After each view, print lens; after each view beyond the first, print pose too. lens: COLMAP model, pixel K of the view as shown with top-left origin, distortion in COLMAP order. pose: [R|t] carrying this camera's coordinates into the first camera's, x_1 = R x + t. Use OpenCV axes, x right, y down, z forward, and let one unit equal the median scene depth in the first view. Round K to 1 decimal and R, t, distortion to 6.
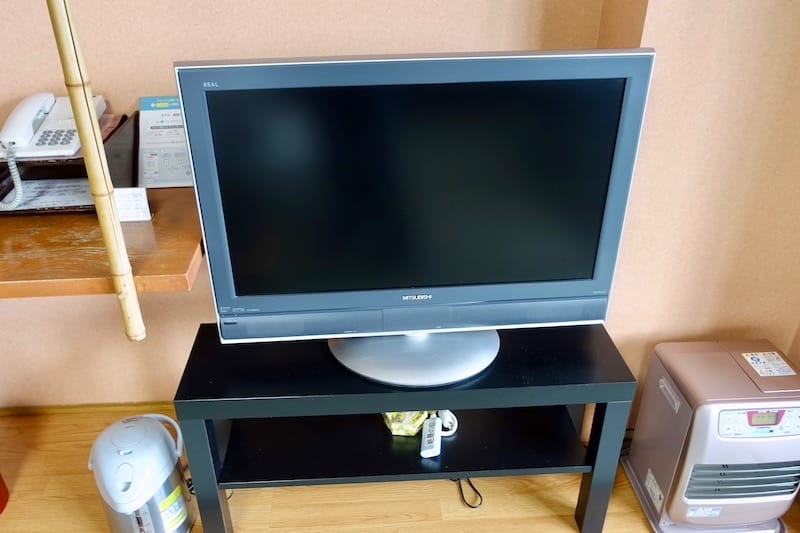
lens RADIAL K [[654.1, 0, 382.6], [0, 654.1, 266.8], [0, 0, 1]] dist [-0.056587, -0.002736]
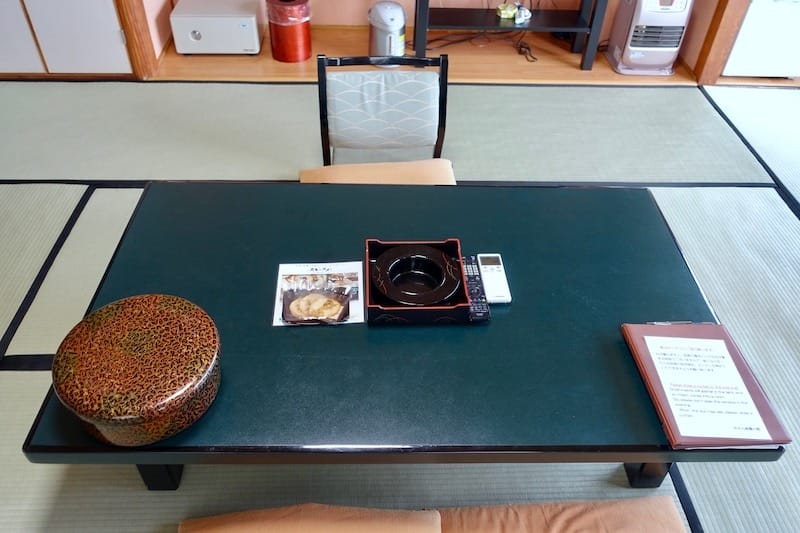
lens RADIAL K [[625.8, 0, 400.0], [0, 625.8, 266.5], [0, 0, 1]] dist [-0.019244, 0.000013]
pose [[0.998627, 0.048644, 0.019447, -0.361929], [-0.051665, 0.975920, 0.211920, 0.717411], [-0.008670, -0.212634, 0.977094, -1.368521]]
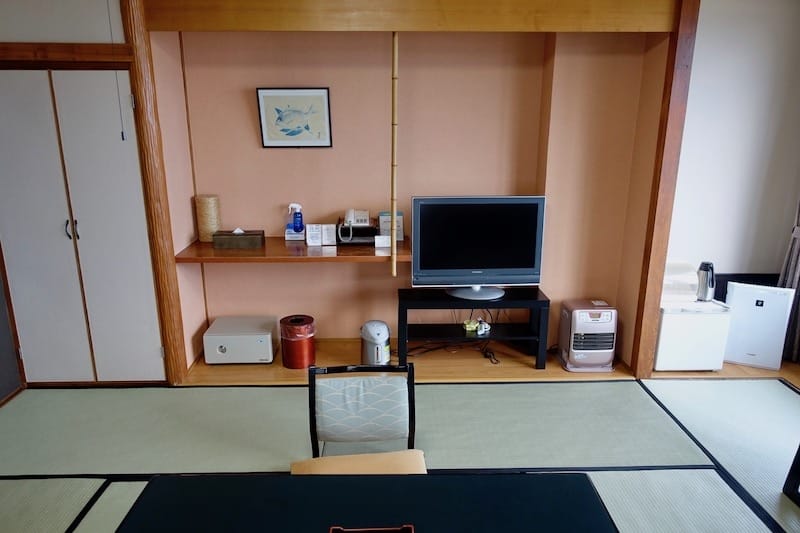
lens RADIAL K [[557.8, 0, 400.0], [0, 557.8, 266.5], [0, 0, 1]] dist [-0.006178, -0.000996]
pose [[0.999394, 0.024716, -0.024519, -0.237471], [-0.030330, 0.963868, -0.264650, 0.695325], [0.017092, 0.265233, 0.964033, -1.490515]]
